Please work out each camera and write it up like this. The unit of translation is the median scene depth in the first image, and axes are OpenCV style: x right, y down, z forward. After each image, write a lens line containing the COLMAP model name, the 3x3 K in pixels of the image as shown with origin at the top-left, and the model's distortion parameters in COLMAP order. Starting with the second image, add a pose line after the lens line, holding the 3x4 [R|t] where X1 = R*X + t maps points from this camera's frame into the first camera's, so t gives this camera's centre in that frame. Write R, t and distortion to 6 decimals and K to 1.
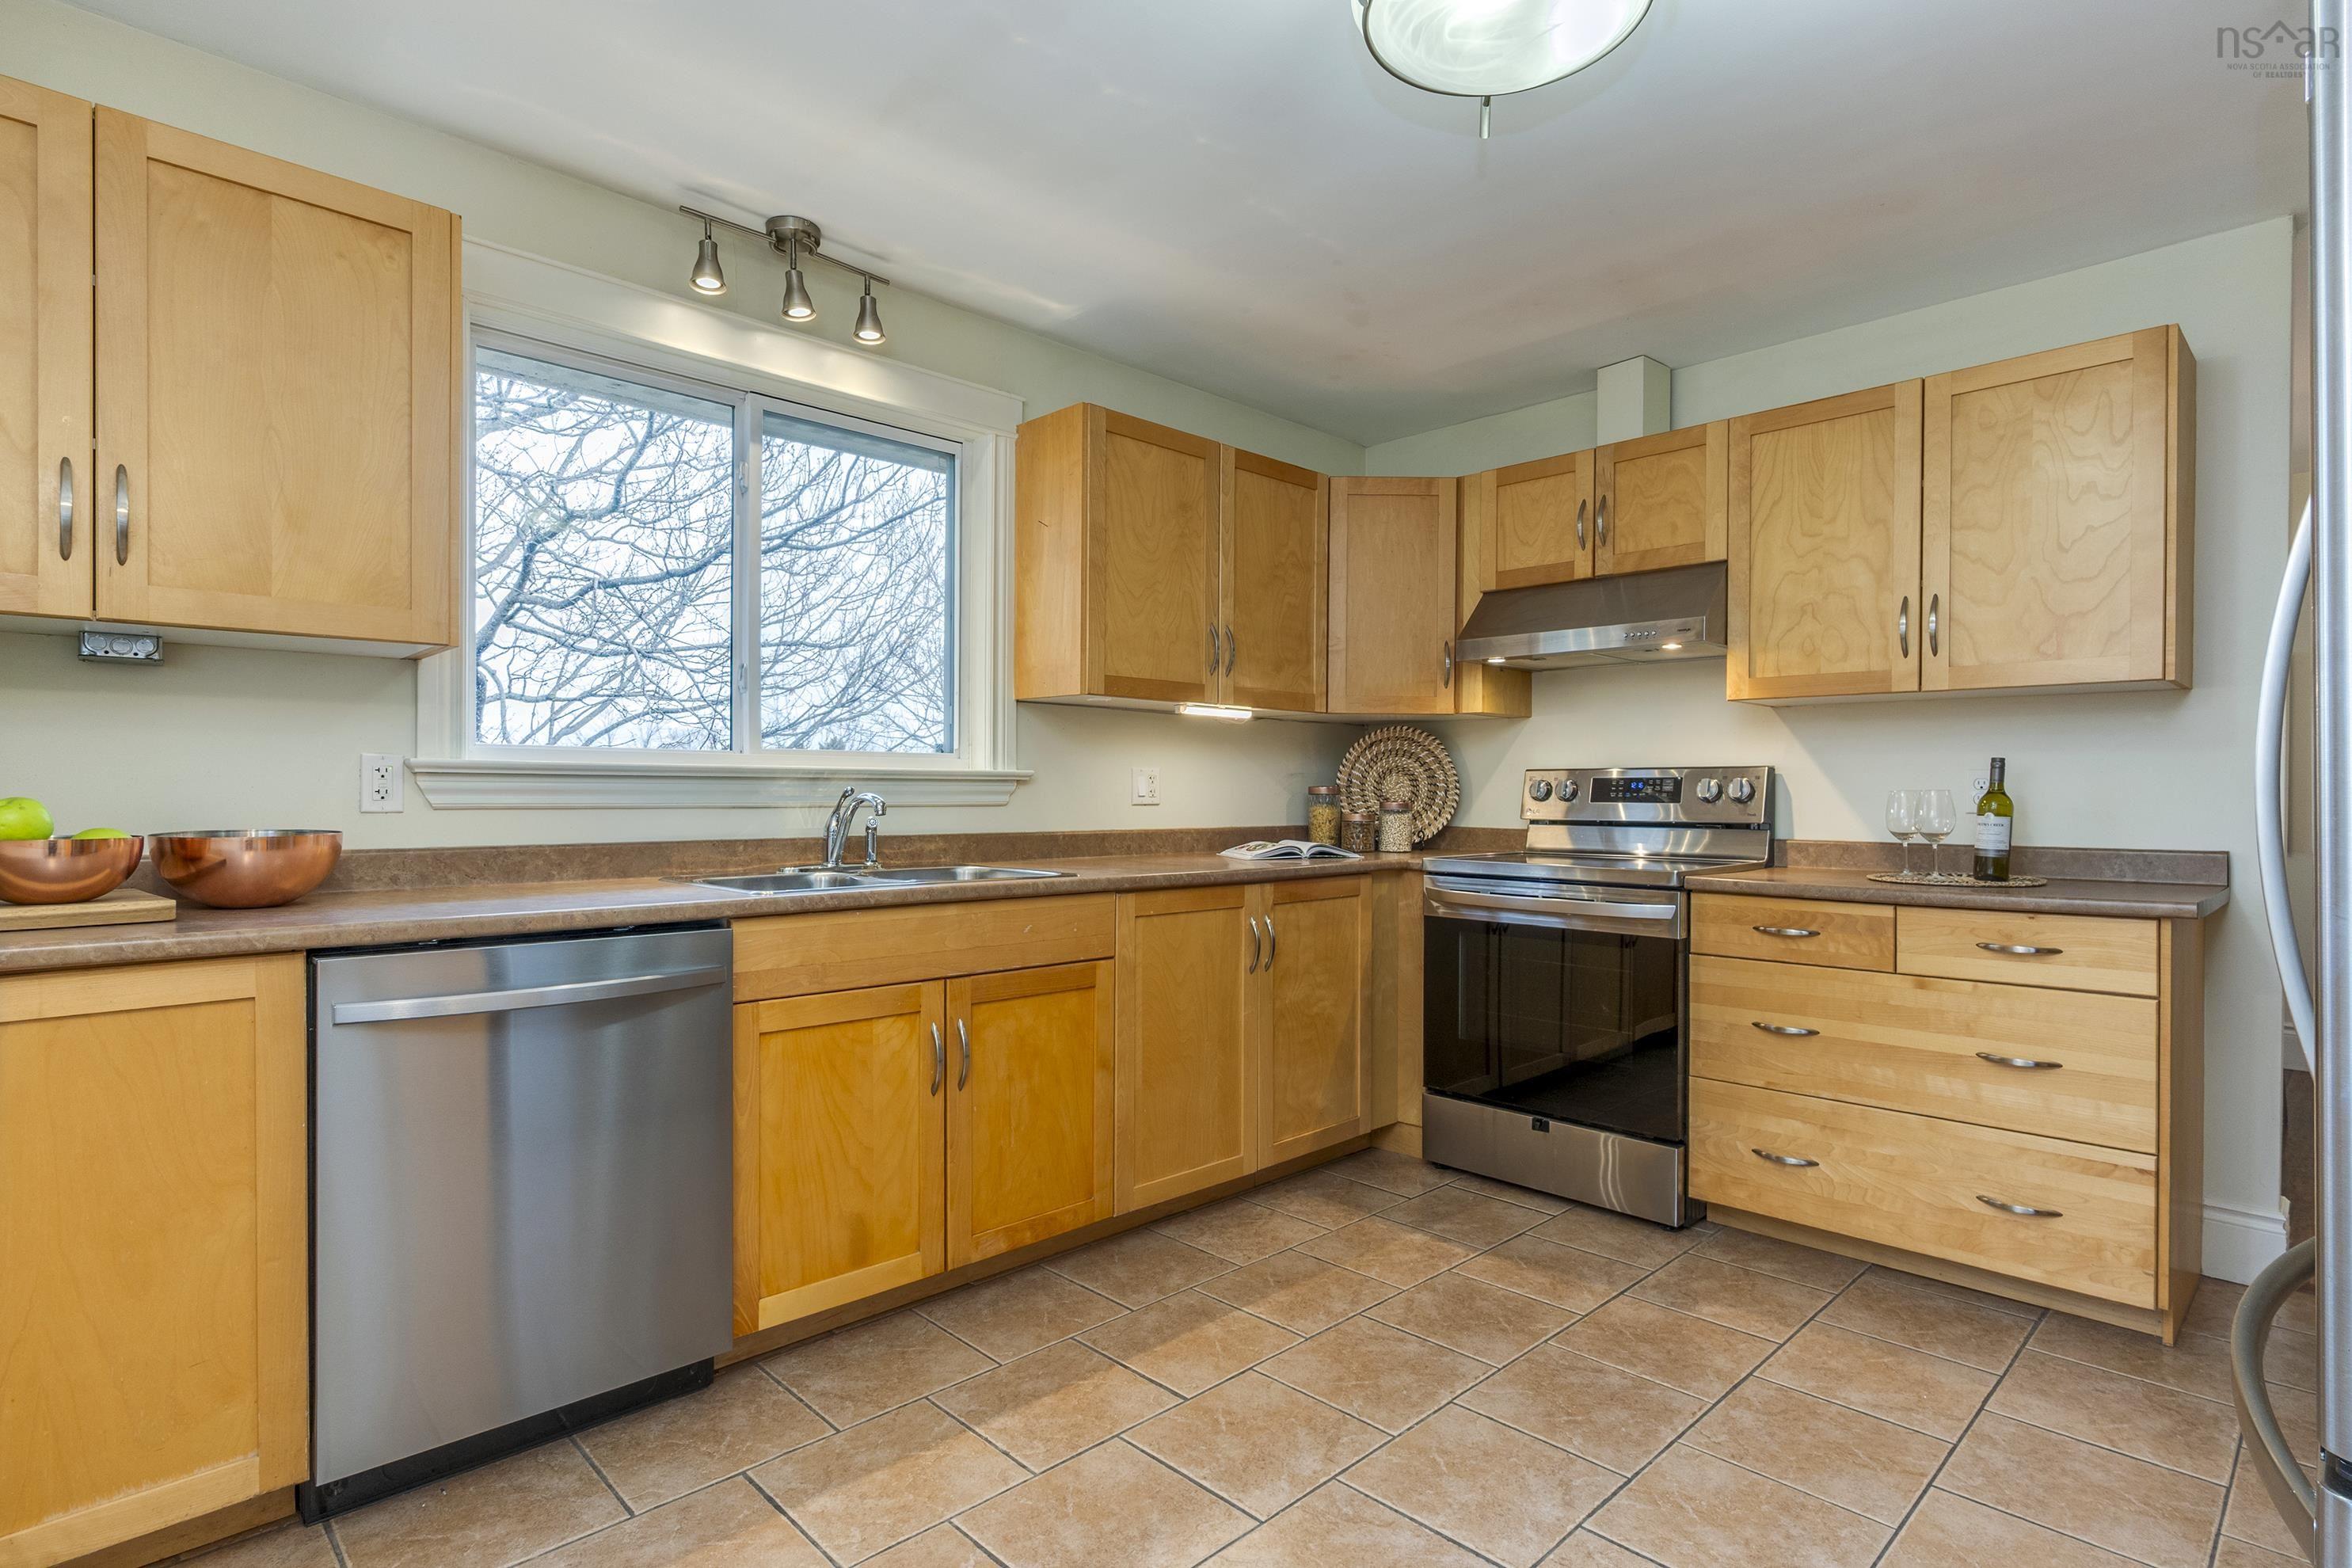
lens RADIAL K [[1171.6, 0, 1189.3], [0, 1171.6, 787.5], [0, 0, 1]] dist [0.001005, 0.002217]
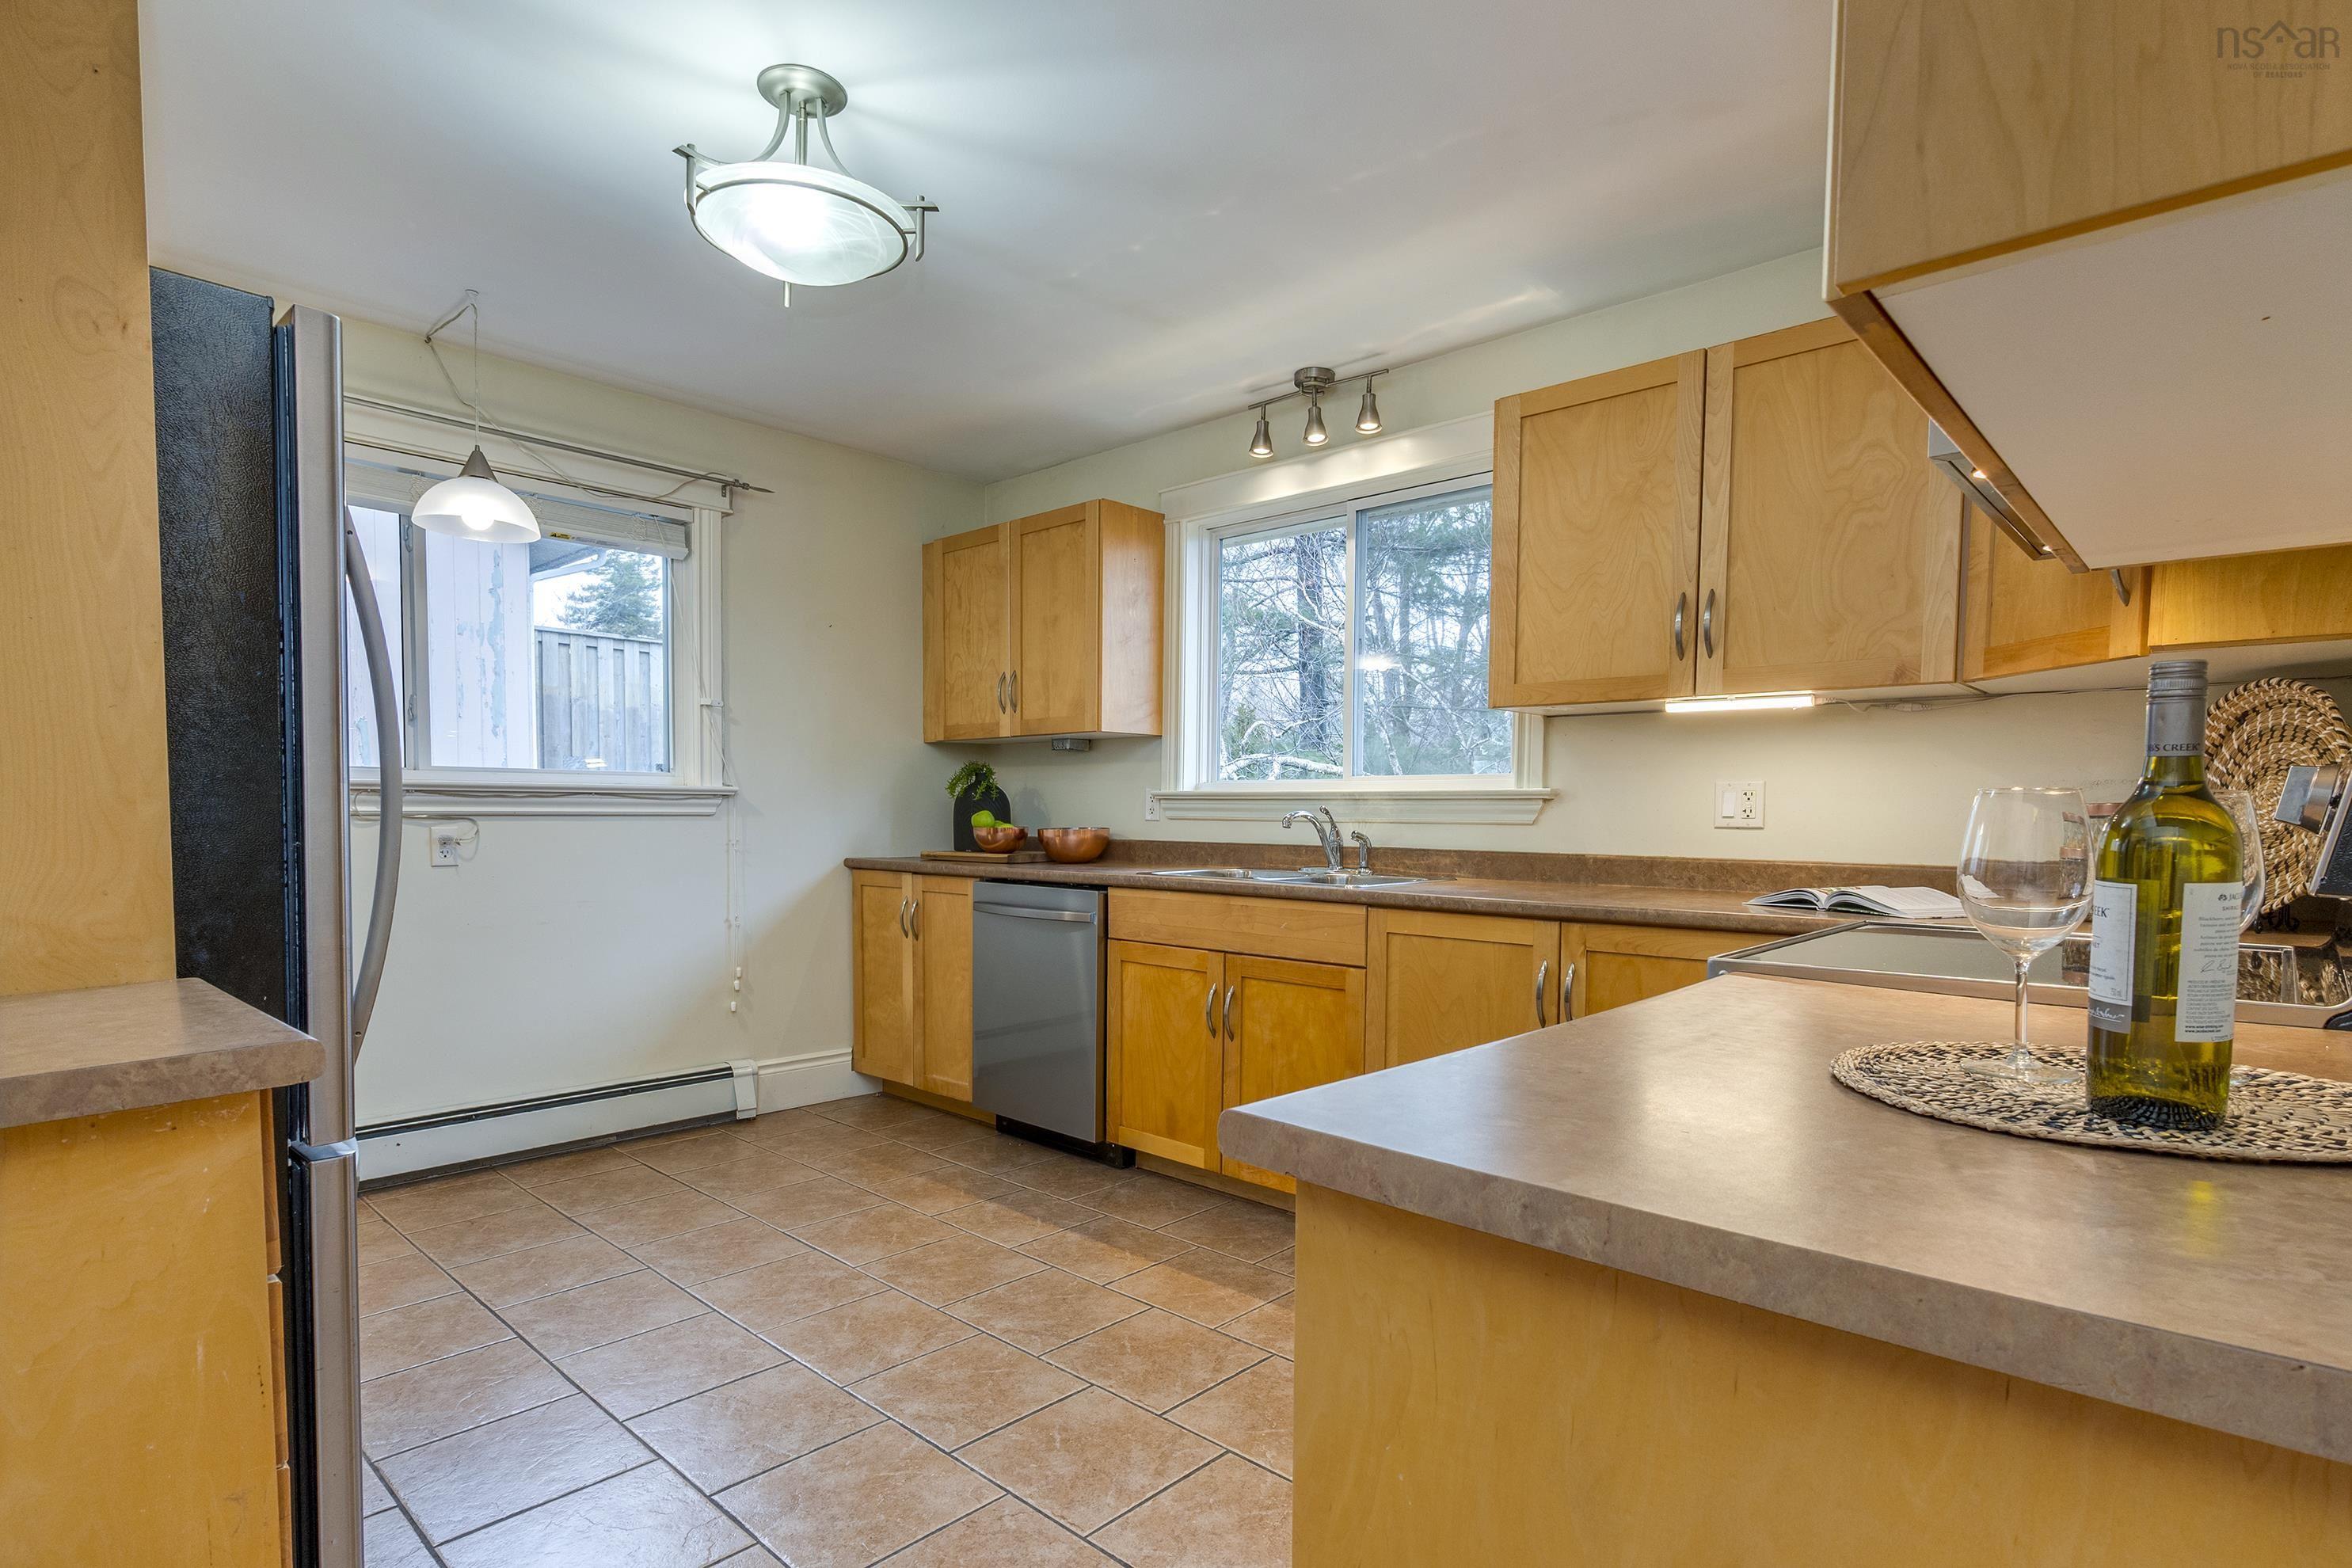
lens RADIAL K [[1209.0, 0, 1221.0], [0, 1209.0, 853.9], [0, 0, 1]] dist [-0.000860, 0.000145]
pose [[0.072439, 0.039100, -0.996606, 0.953217], [0.004090, 0.999211, 0.039500, -0.000862], [0.997364, -0.006938, 0.072222, 0.756123]]
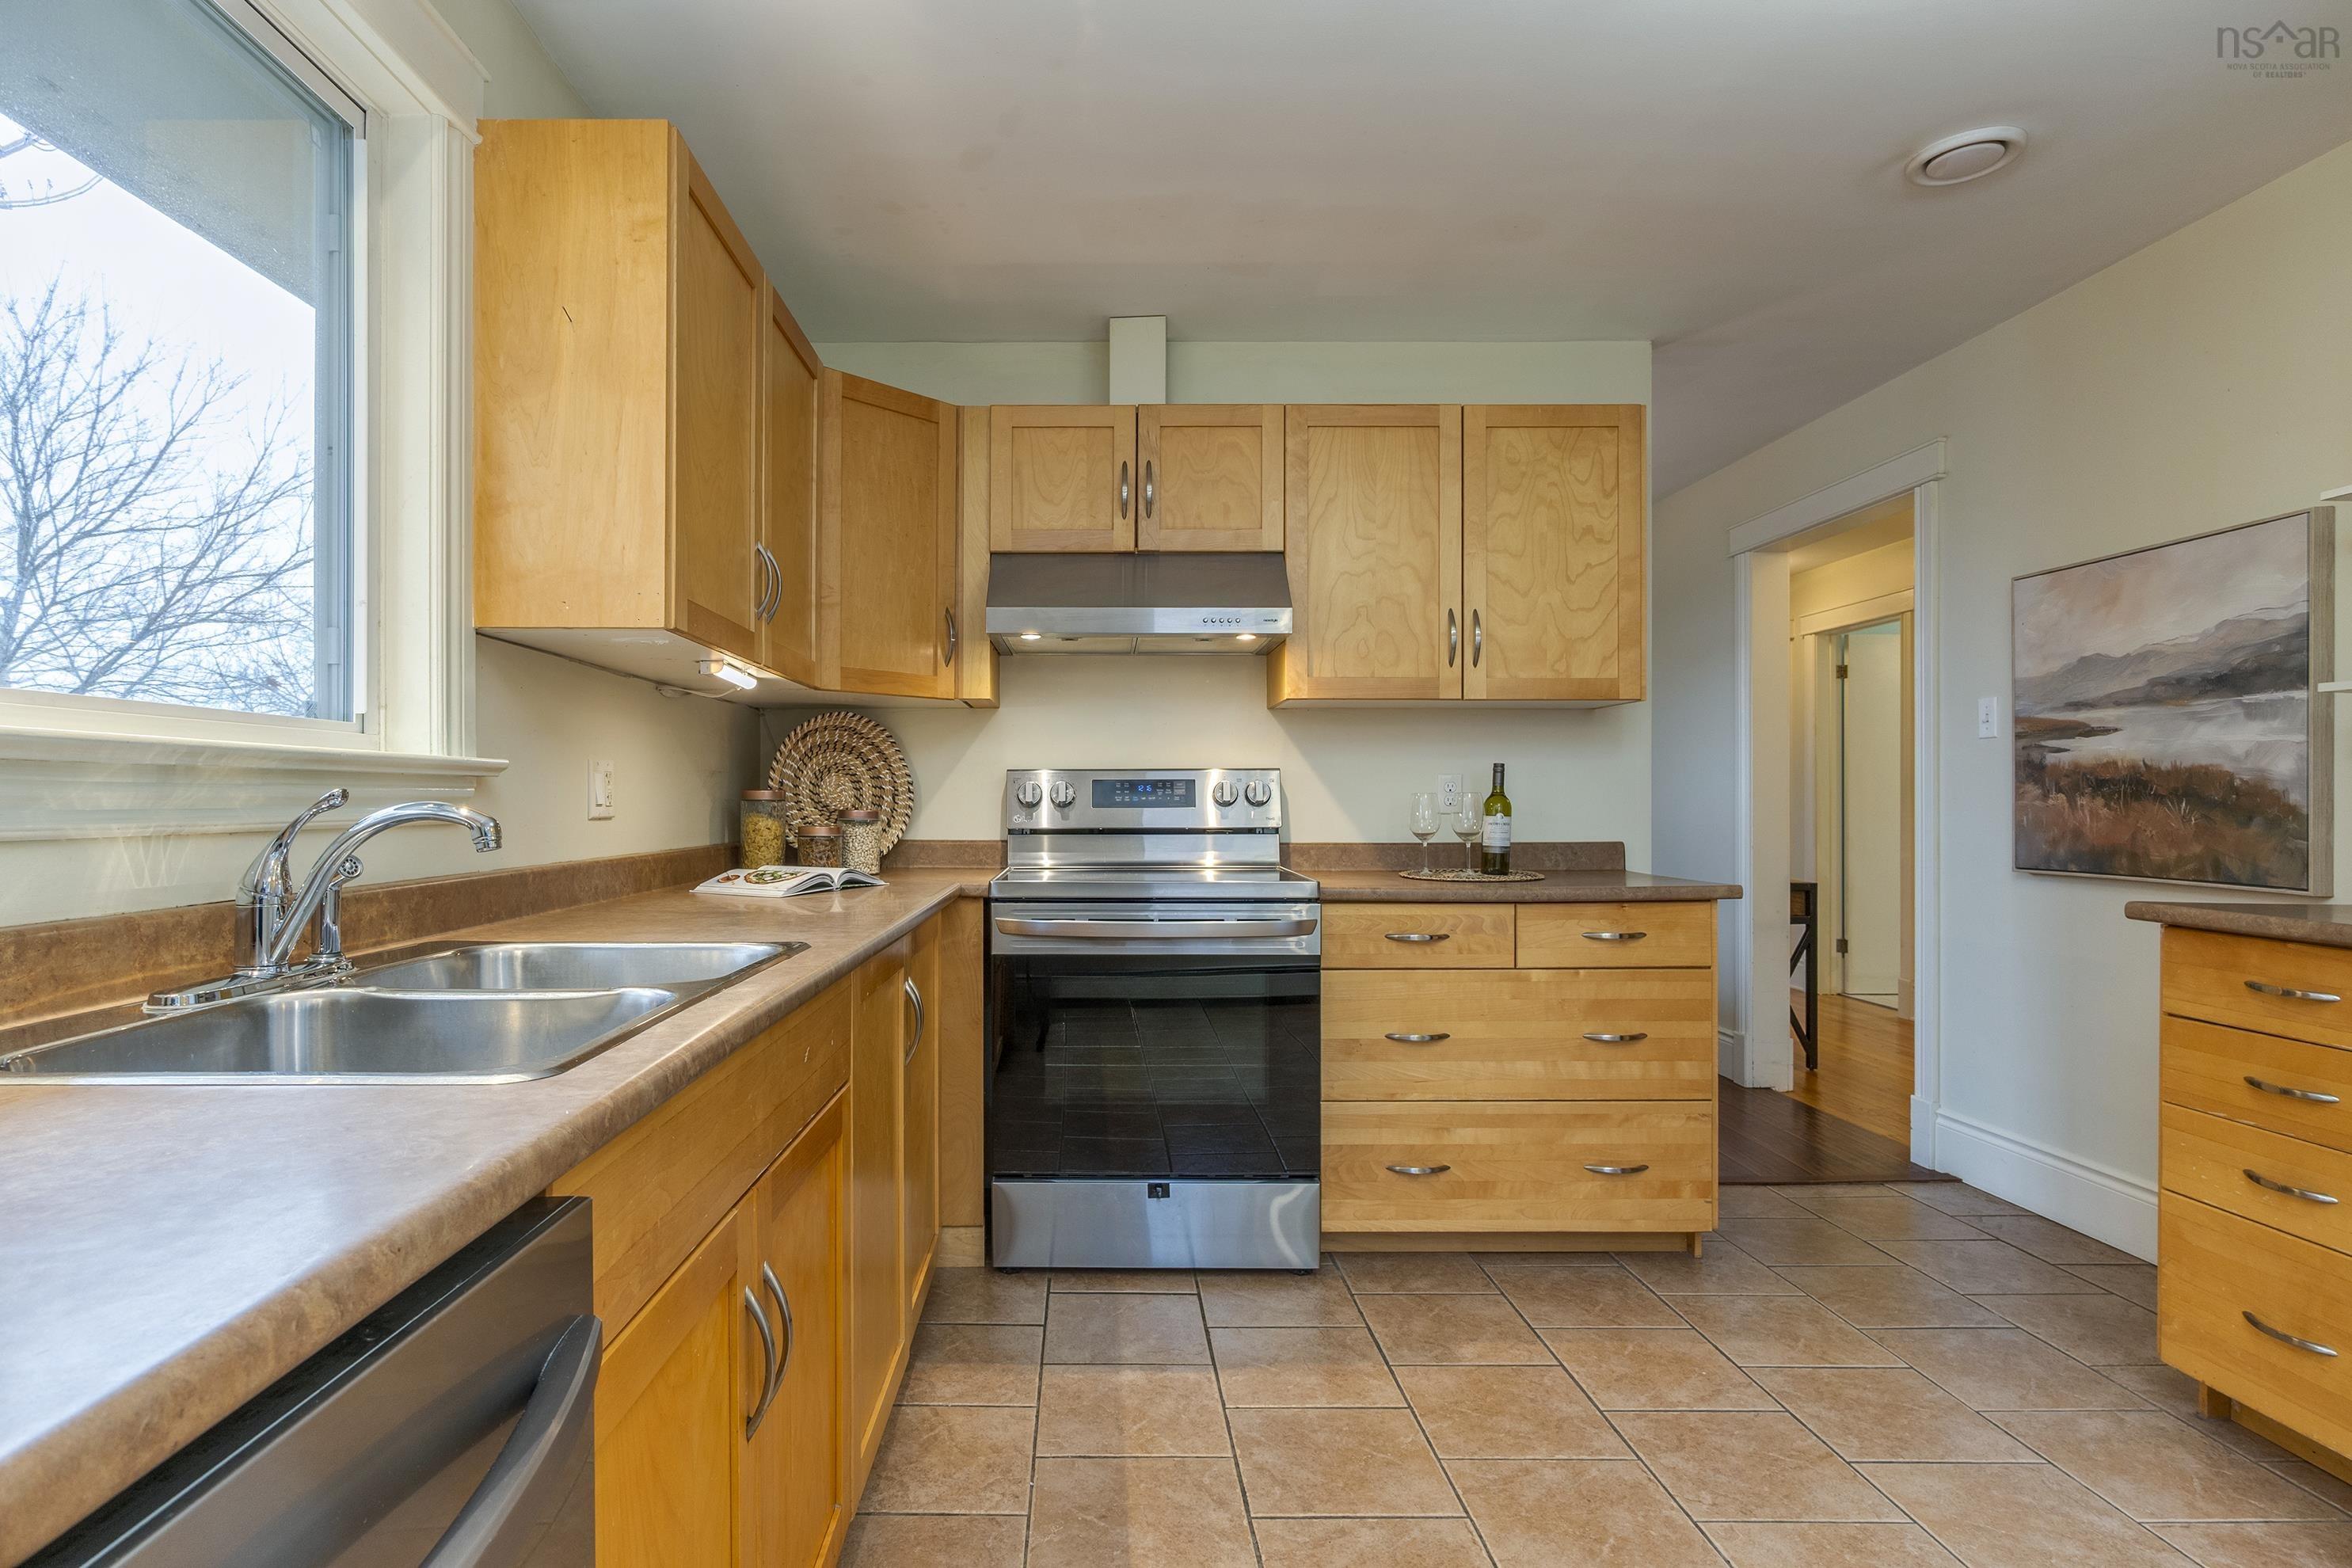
lens RADIAL K [[1202.9, 0, 1077.2], [0, 1202.9, 792.4], [0, 0, 1]] dist [-0.004392, 0.001467]
pose [[0.711688, -0.001160, 0.702495, -0.383659], [0.001025, 0.999999, 0.000612, 0.000778], [-0.702495, 0.000285, 0.711689, 0.464724]]
